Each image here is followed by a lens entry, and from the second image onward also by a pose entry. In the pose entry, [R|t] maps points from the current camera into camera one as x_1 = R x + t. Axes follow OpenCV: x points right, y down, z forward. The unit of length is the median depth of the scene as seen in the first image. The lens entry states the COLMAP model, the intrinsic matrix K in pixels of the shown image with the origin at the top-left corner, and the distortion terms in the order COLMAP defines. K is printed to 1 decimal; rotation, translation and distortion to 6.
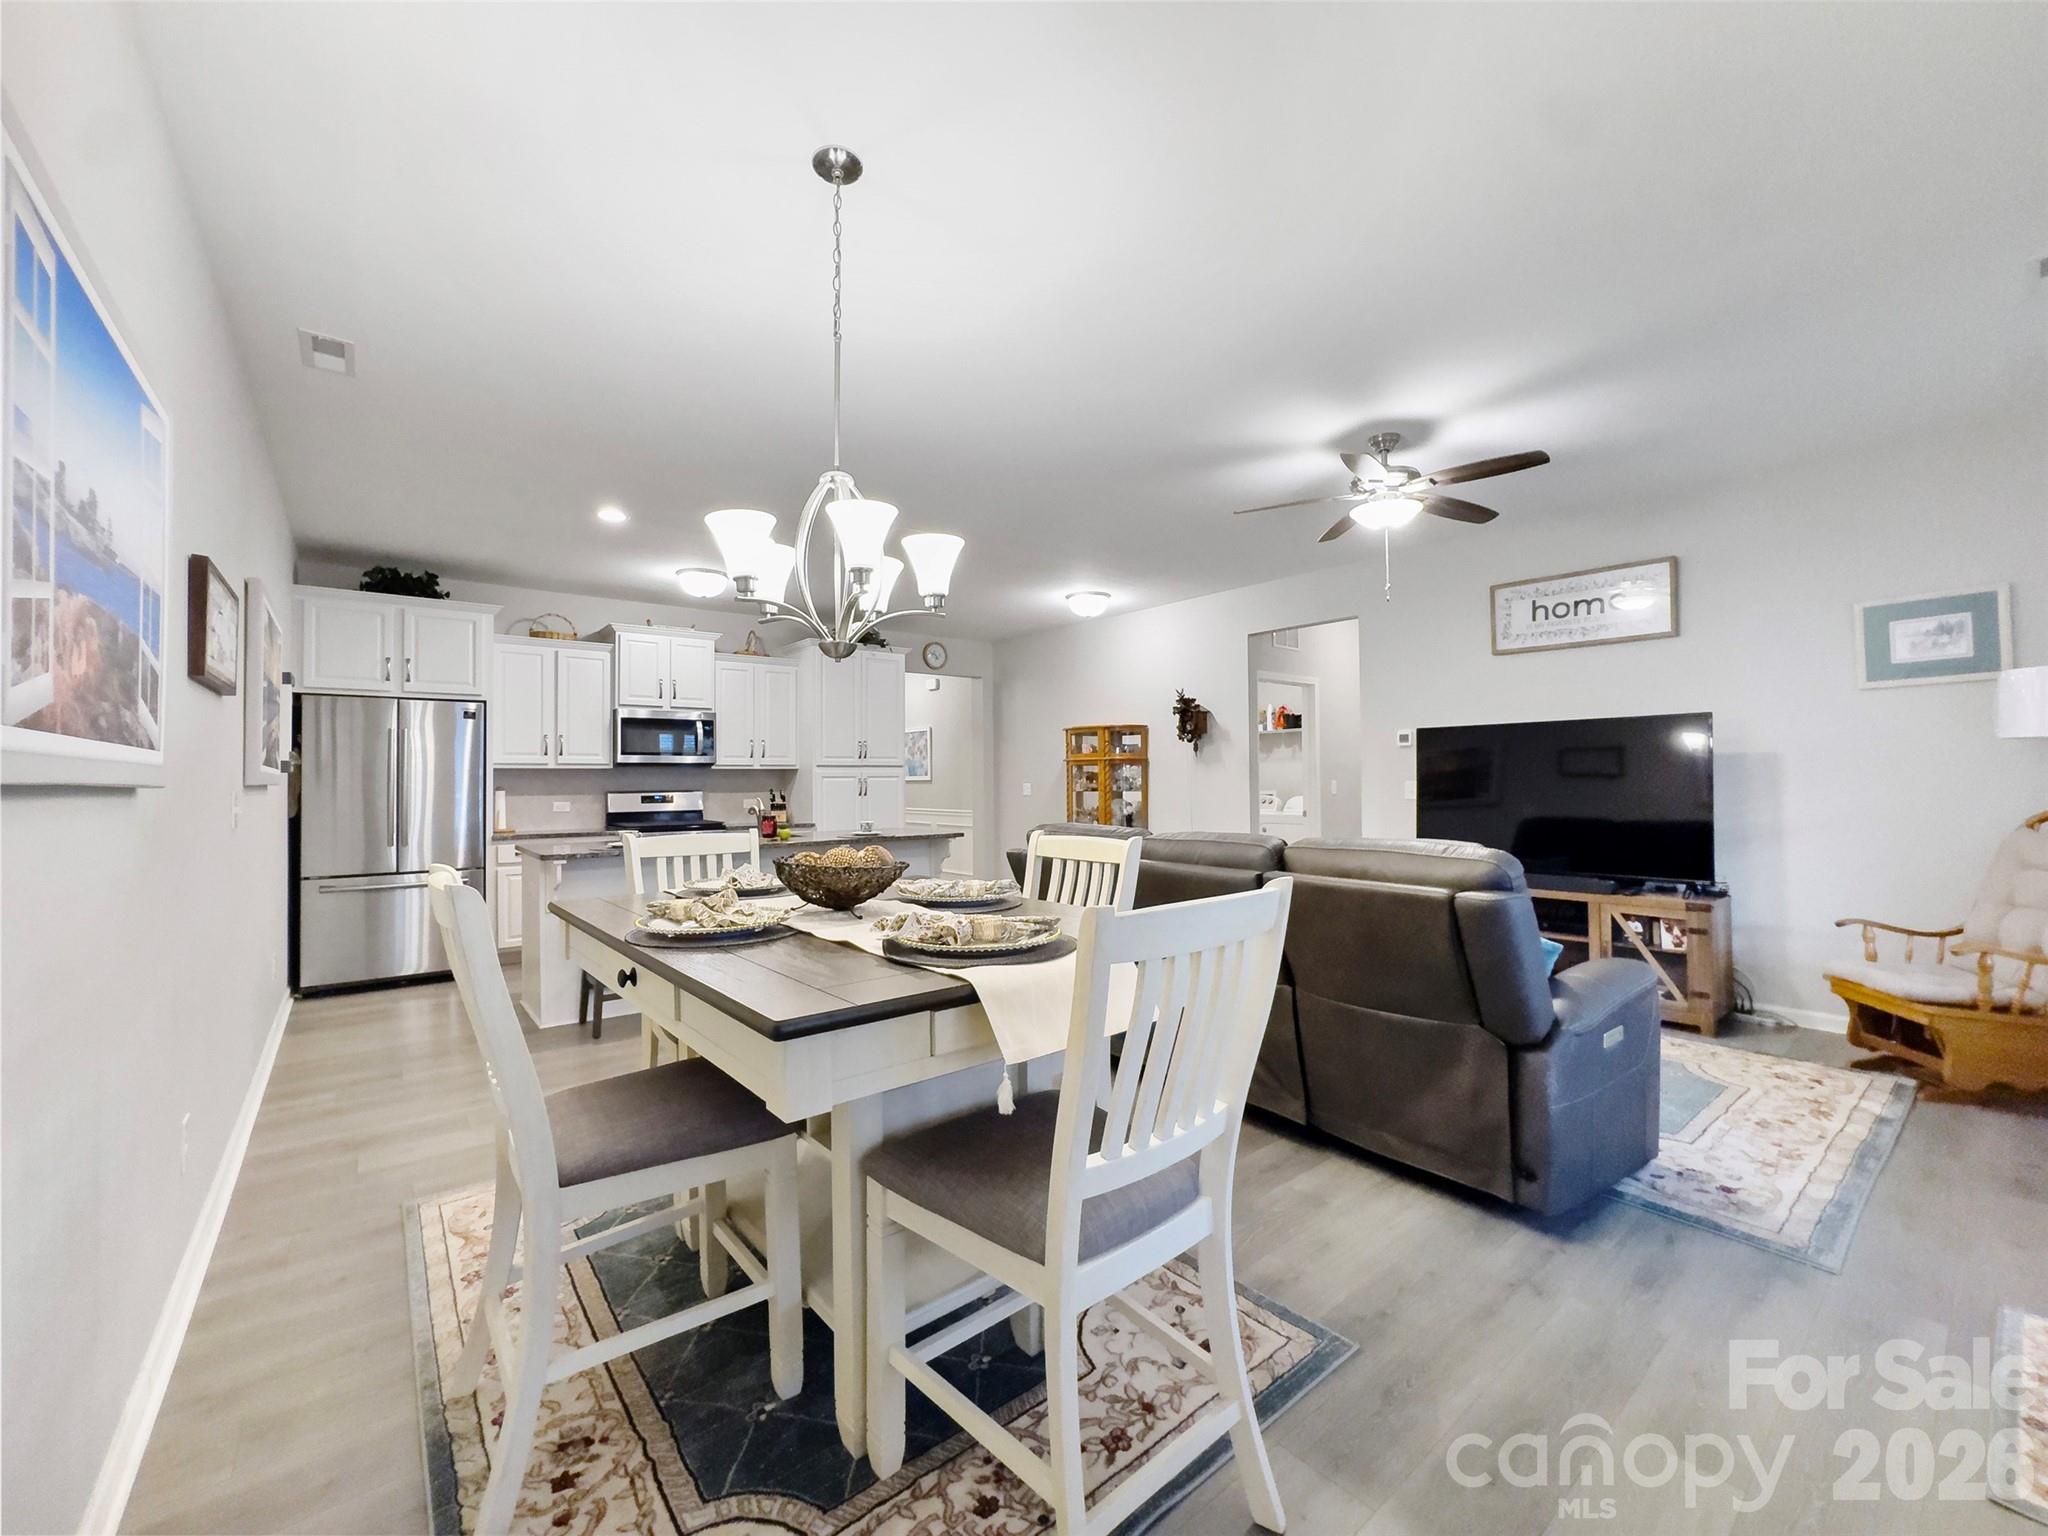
lens RADIAL K [[841.3, 0, 1027.5], [0, 841.3, 773.7], [0, 0, 1]] dist [-0.001624, 0.003193]
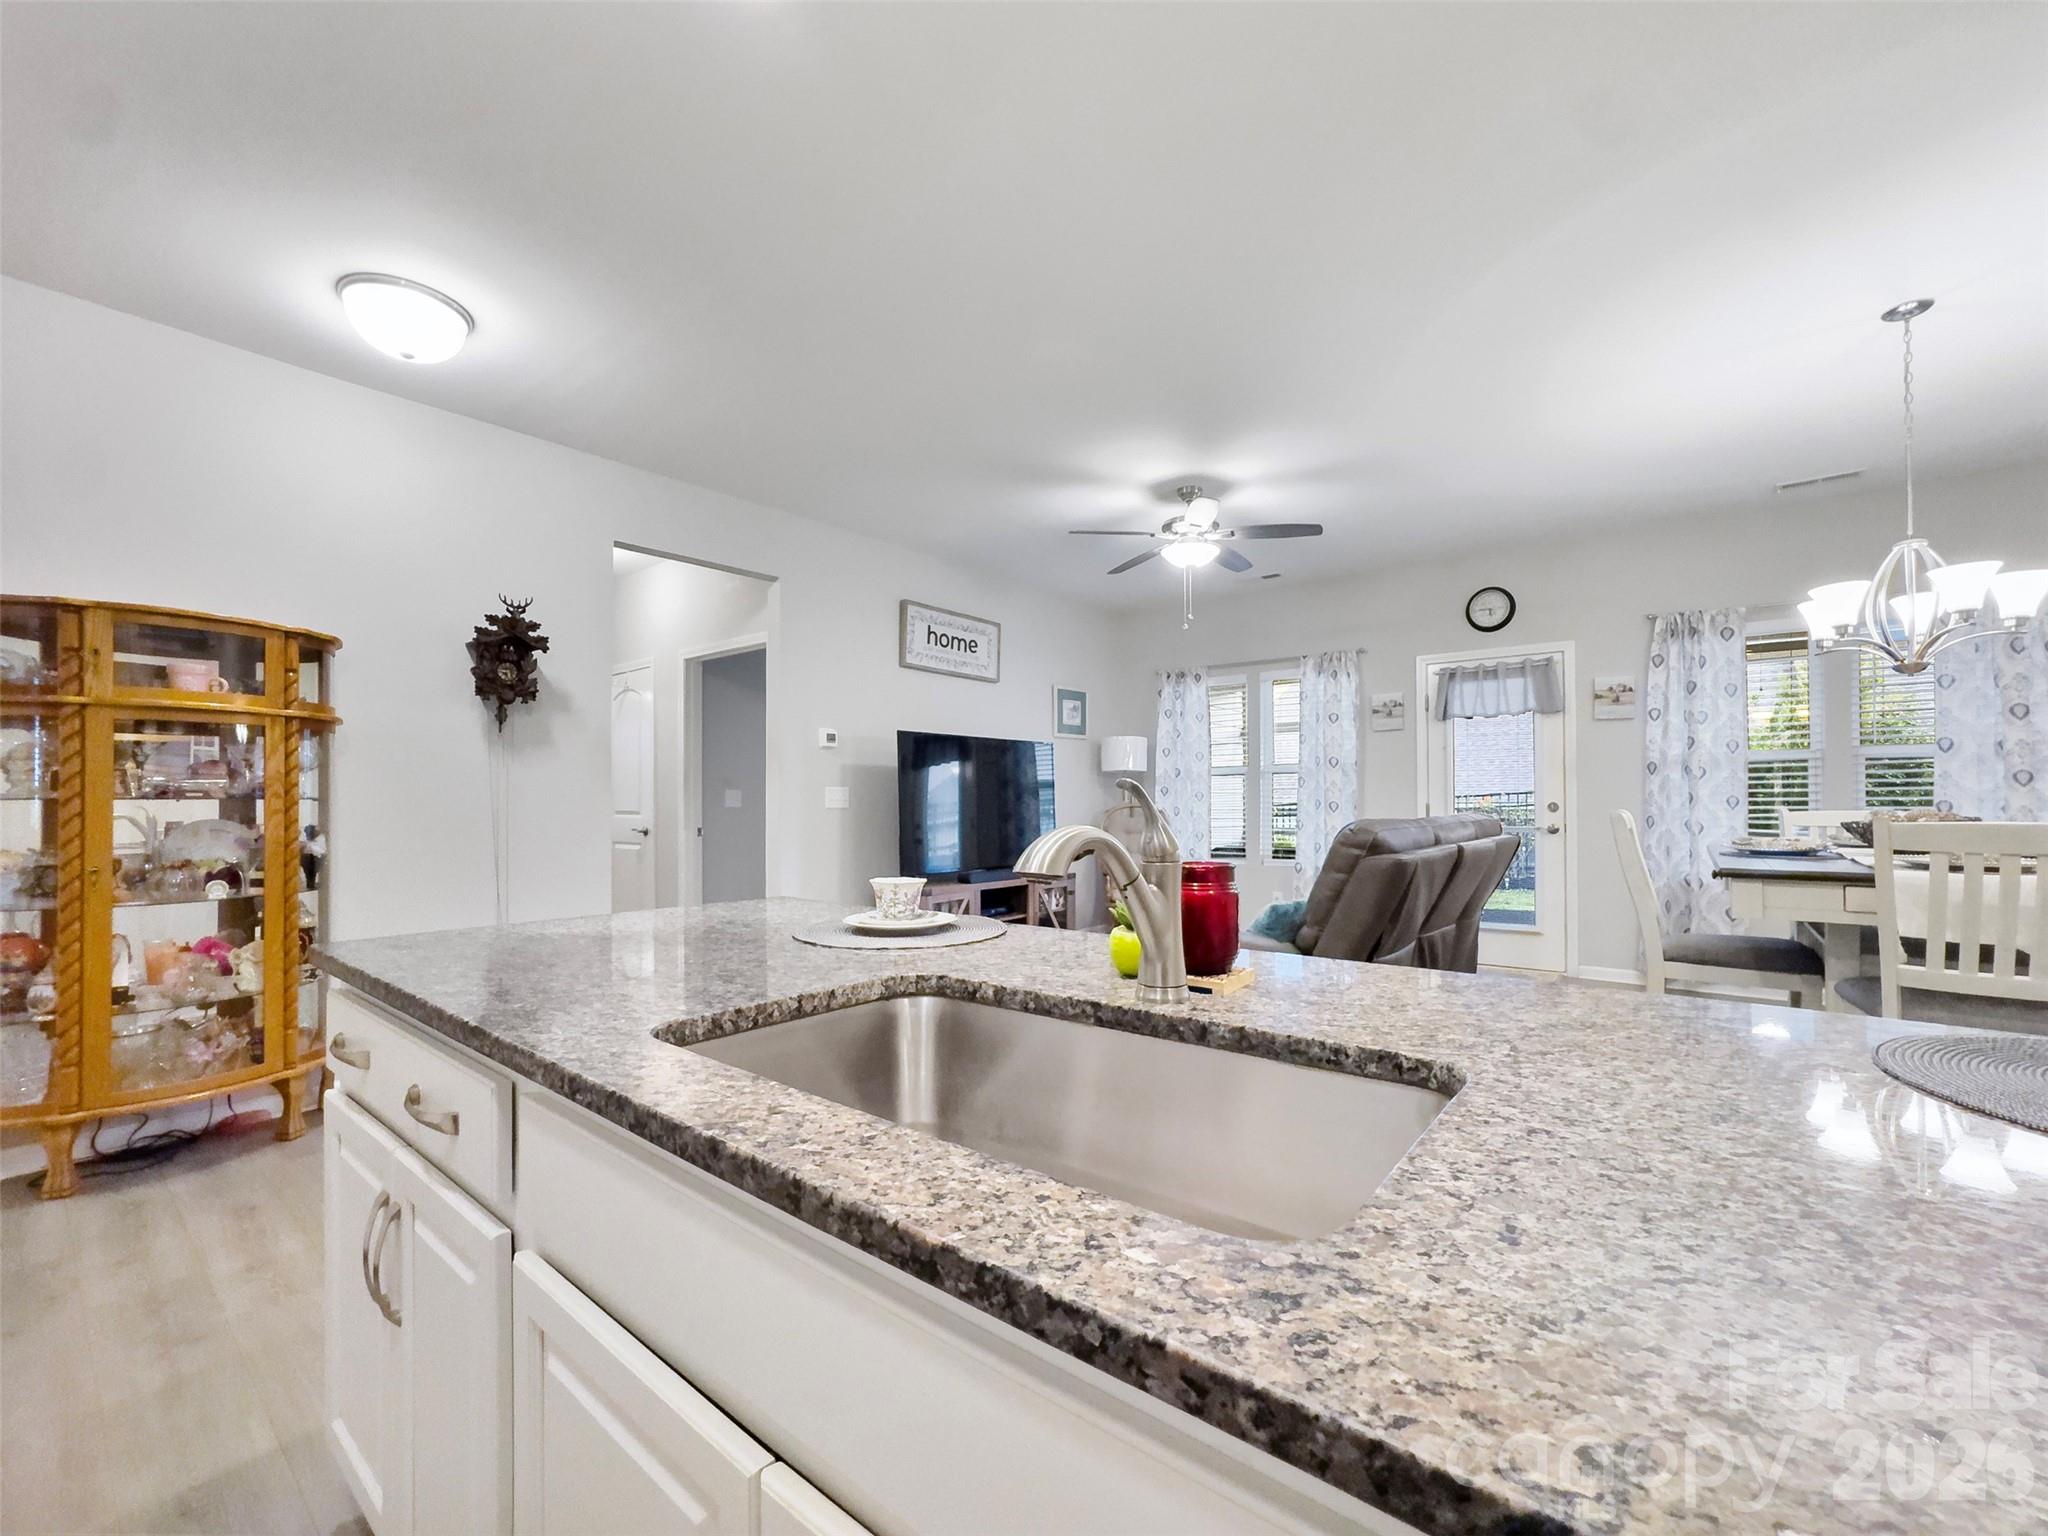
lens RADIAL K [[841.3, 0, 1028.7], [0, 841.3, 786.5], [0, 0, 1]] dist [-0.001624, 0.003193]
pose [[-0.190657, 0.017407, 0.981502, -0.400110], [-0.011699, 0.999731, -0.020003, 0.020670], [-0.981587, -0.015296, -0.190402, 0.858001]]
